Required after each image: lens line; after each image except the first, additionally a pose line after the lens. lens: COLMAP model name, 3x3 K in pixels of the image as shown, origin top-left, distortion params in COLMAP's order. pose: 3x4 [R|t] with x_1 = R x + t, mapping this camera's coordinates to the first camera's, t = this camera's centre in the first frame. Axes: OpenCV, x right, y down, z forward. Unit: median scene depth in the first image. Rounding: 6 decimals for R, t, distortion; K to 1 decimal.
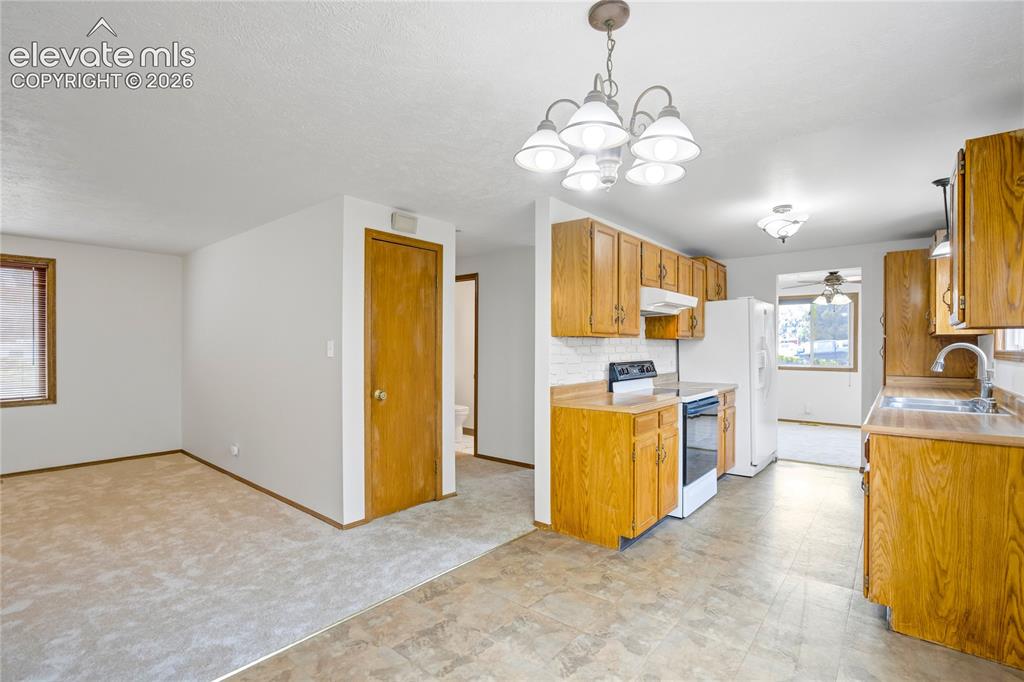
lens RADIAL K [[477.9, 0, 521.9], [0, 477.9, 342.7], [0, 0, 1]] dist [-0.032848, 0.012389]
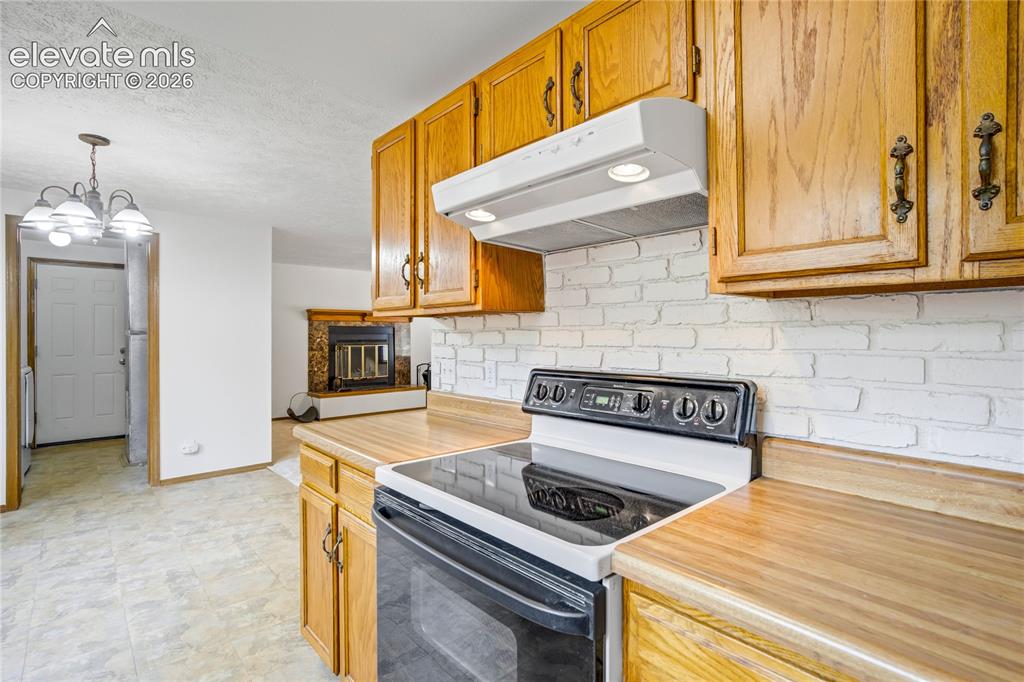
lens RADIAL K [[477.9, 0, 523.9], [0, 477.9, 334.3], [0, 0, 1]] dist [-0.032848, 0.012389]
pose [[-0.122153, -0.000192, -0.992511, 0.771856], [0.005201, 0.999986, -0.000833, 0.008202], [0.992498, -0.005264, -0.122150, 1.276388]]
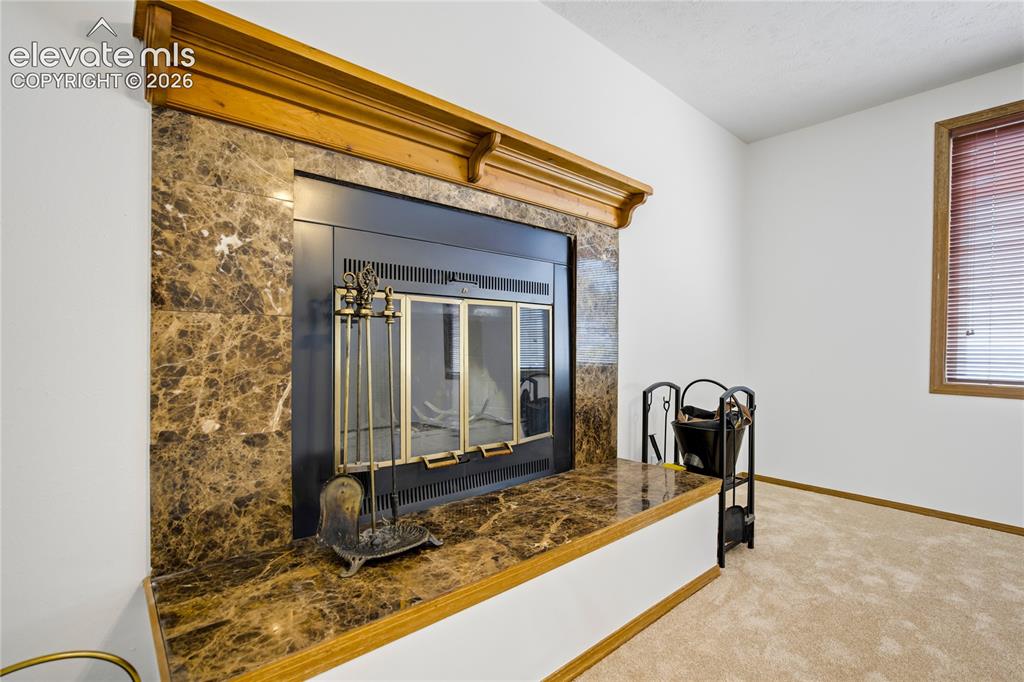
lens RADIAL K [[477.9, 0, 518.0], [0, 477.9, 354.0], [0, 0, 1]] dist [-0.032848, 0.012389]
pose [[-0.148203, 0.021959, -0.988713, -1.090902], [-0.002390, 0.999743, 0.022562, 0.107921], [0.988954, 0.005707, -0.148112, 0.269585]]
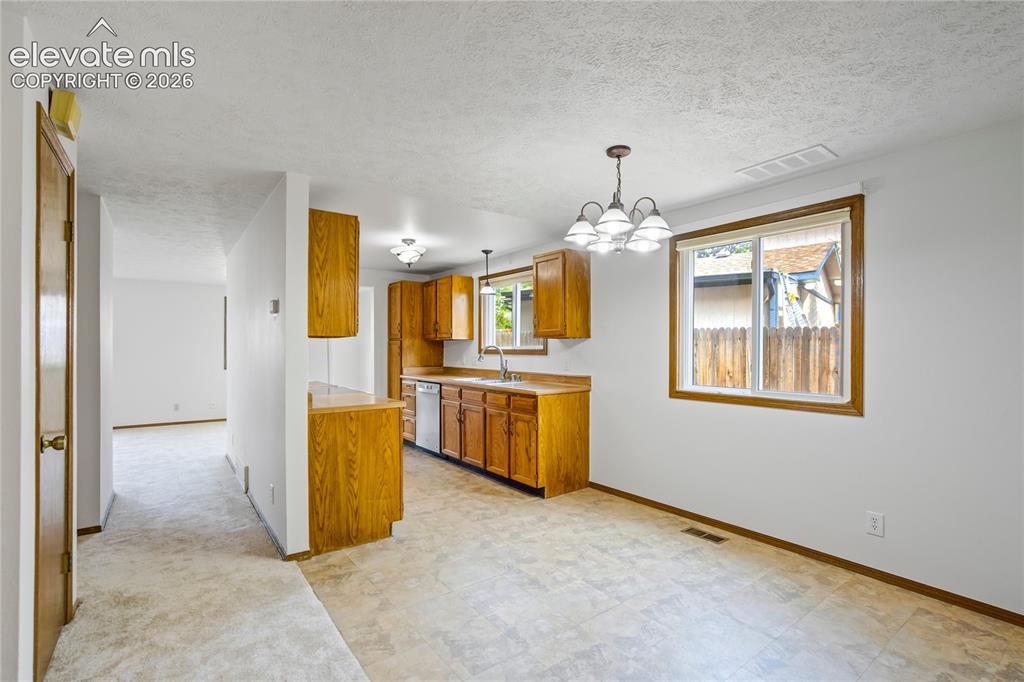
lens RADIAL K [[477.9, 0, 511.1], [0, 477.9, 342.8], [0, 0, 1]] dist [-0.032848, 0.012389]
pose [[0.246271, 0.008082, 0.969167, -0.728098], [-0.007995, 0.999948, -0.006308, 0.002694], [-0.969168, -0.006195, 0.246322, 0.445183]]
